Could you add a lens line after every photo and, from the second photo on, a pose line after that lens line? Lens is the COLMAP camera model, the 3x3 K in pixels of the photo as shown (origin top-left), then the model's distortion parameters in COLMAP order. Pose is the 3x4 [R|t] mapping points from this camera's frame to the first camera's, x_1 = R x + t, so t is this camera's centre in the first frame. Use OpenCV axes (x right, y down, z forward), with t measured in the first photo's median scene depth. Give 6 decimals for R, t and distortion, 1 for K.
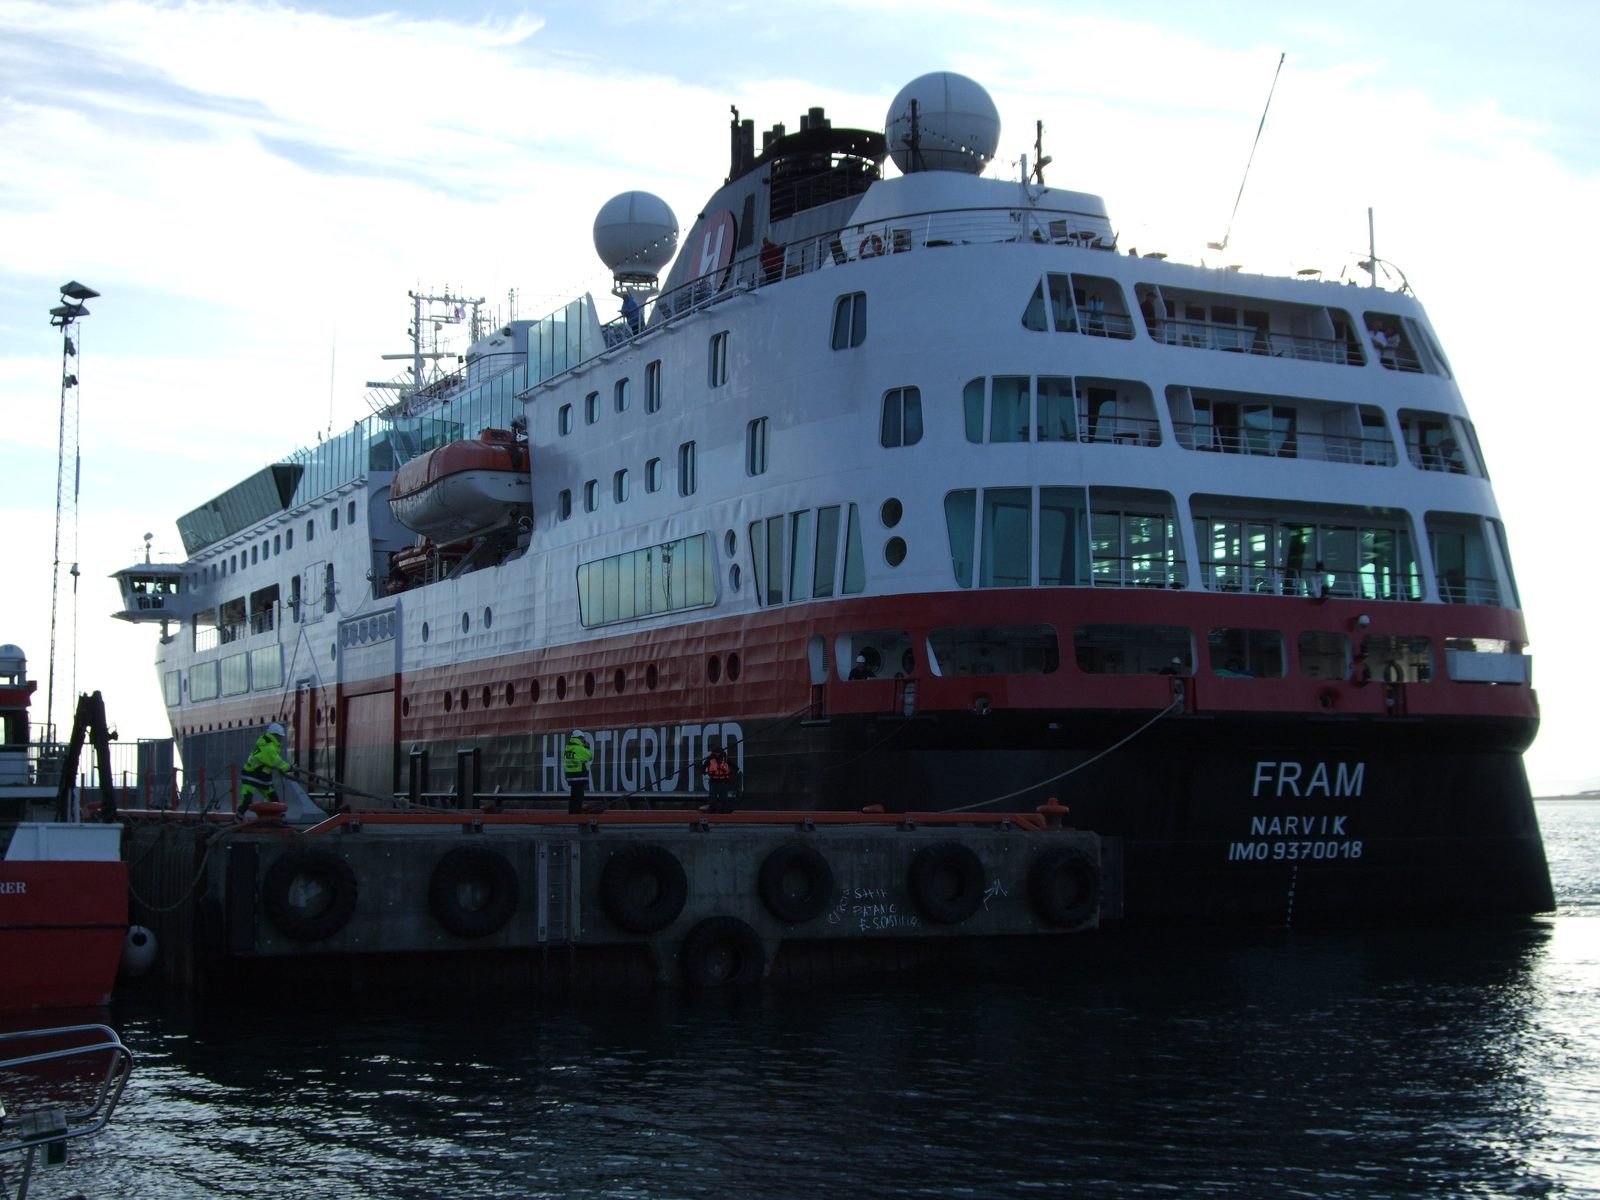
lens RADIAL K [[2305.1, 0, 800.0], [0, 2305.1, 600.0], [0, 0, 1]] dist [-0.016581, -0.027779]
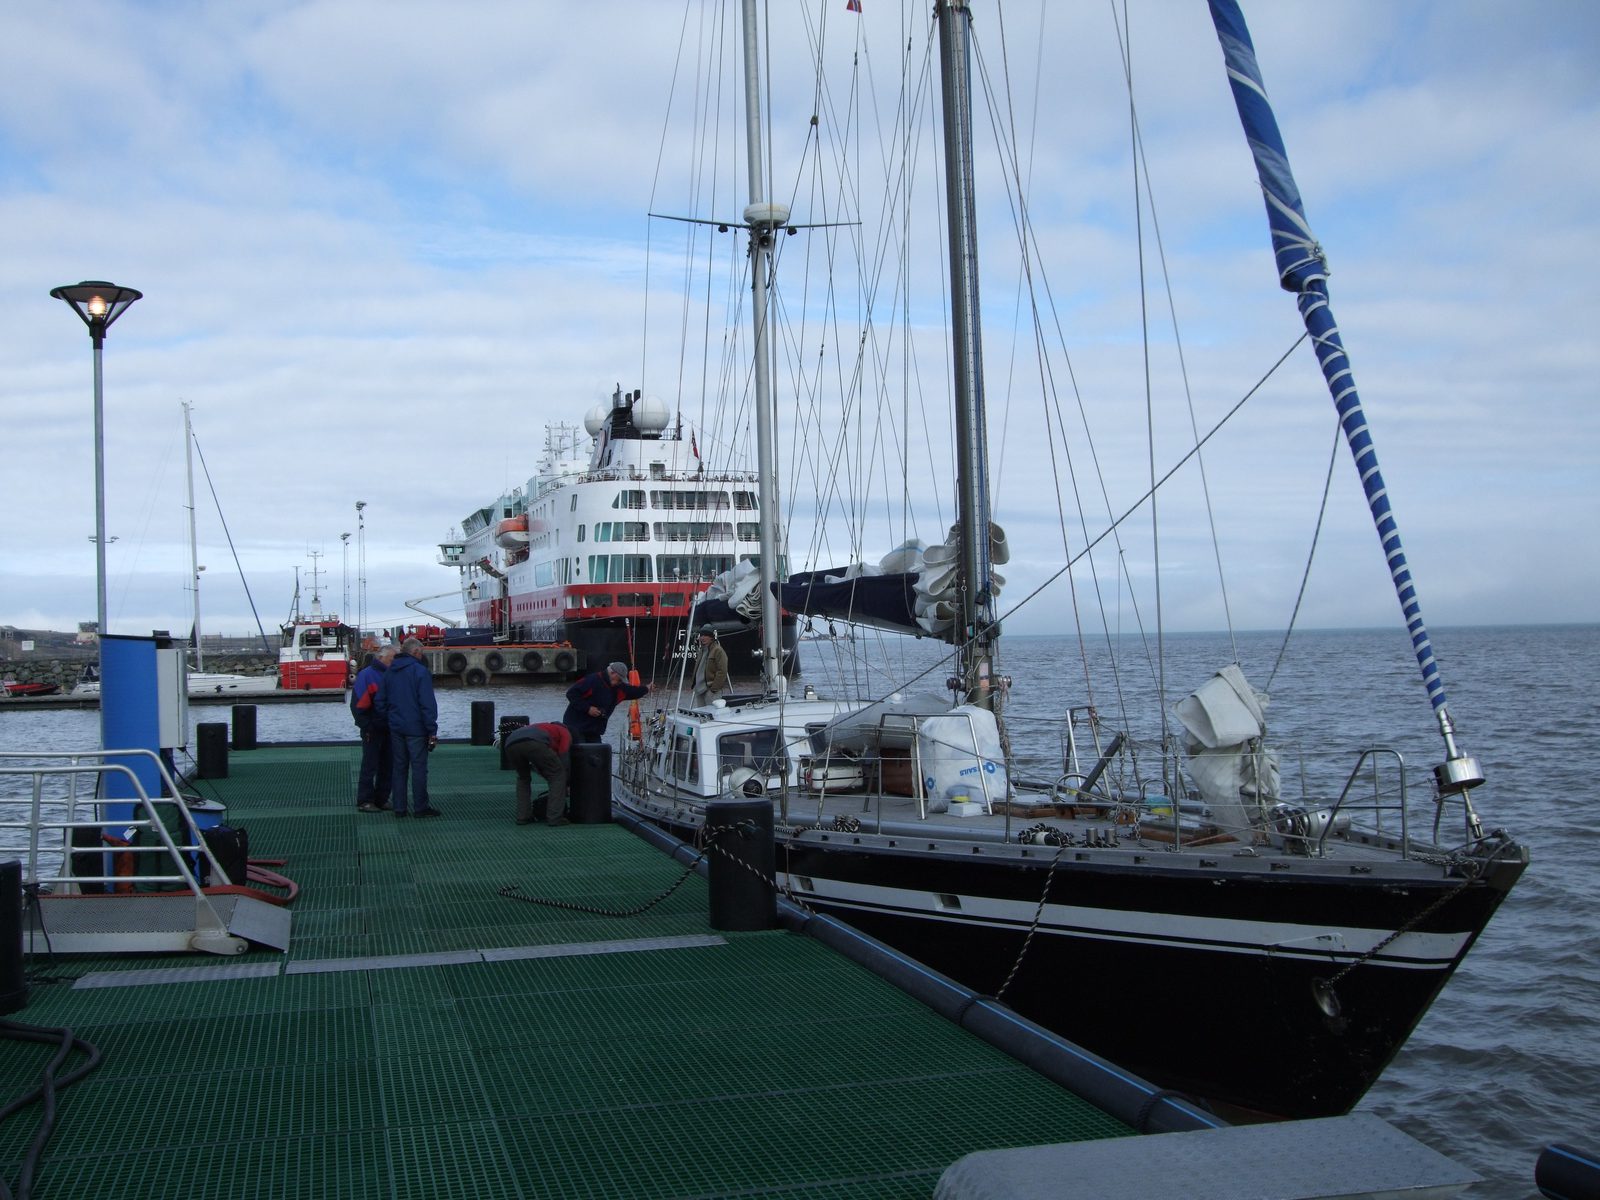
lens RADIAL K [[1595.4, 0, 761.8], [0, 1595.4, 599.8], [0, 0, 1]] dist [-0.083235, 0.001437]
pose [[0.989562, -0.029065, -0.141149, 0.676823], [0.037792, 0.997510, 0.059547, -0.116027], [0.139067, -0.064260, 0.988196, -1.417328]]
